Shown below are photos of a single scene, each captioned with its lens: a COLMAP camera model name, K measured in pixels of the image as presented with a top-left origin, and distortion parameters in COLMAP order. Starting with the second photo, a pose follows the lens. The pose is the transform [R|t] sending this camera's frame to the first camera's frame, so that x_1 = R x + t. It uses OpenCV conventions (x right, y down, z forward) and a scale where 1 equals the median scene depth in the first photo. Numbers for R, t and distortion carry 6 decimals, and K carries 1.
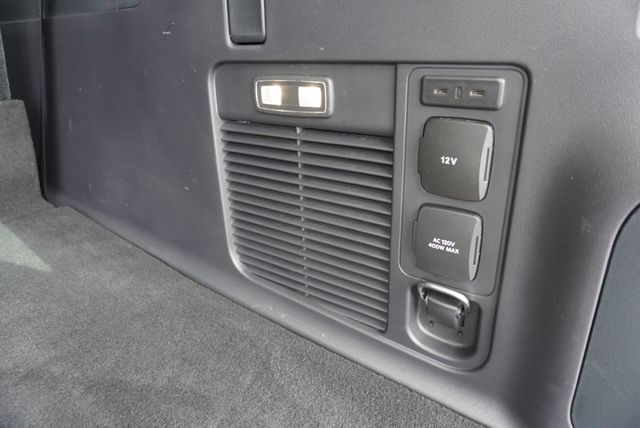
lens RADIAL K [[432.7, 0, 316.5], [0, 432.7, 216.8], [0, 0, 1]] dist [-0.012412, 0.011349]
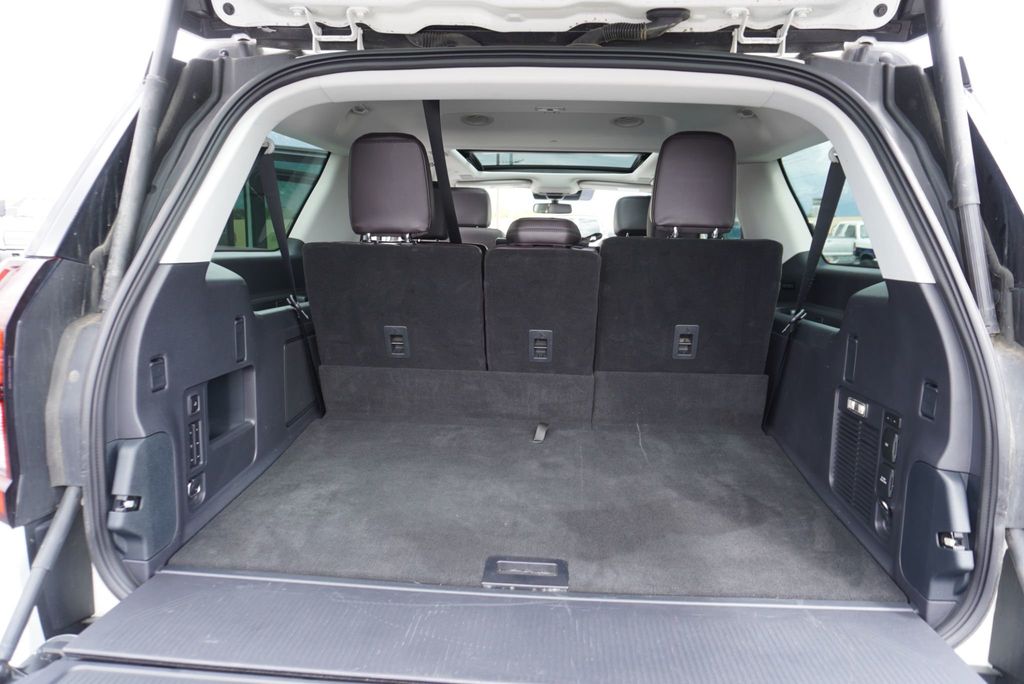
lens RADIAL K [[692.3, 0, 507.7], [0, 692.3, 341.6], [0, 0, 1]] dist [-0.012412, 0.011349]
pose [[0.528308, 0.154542, -0.834870, 1.425617], [-0.357426, 0.932403, -0.053584, 0.189433], [0.770154, 0.326713, 0.547833, -1.857884]]
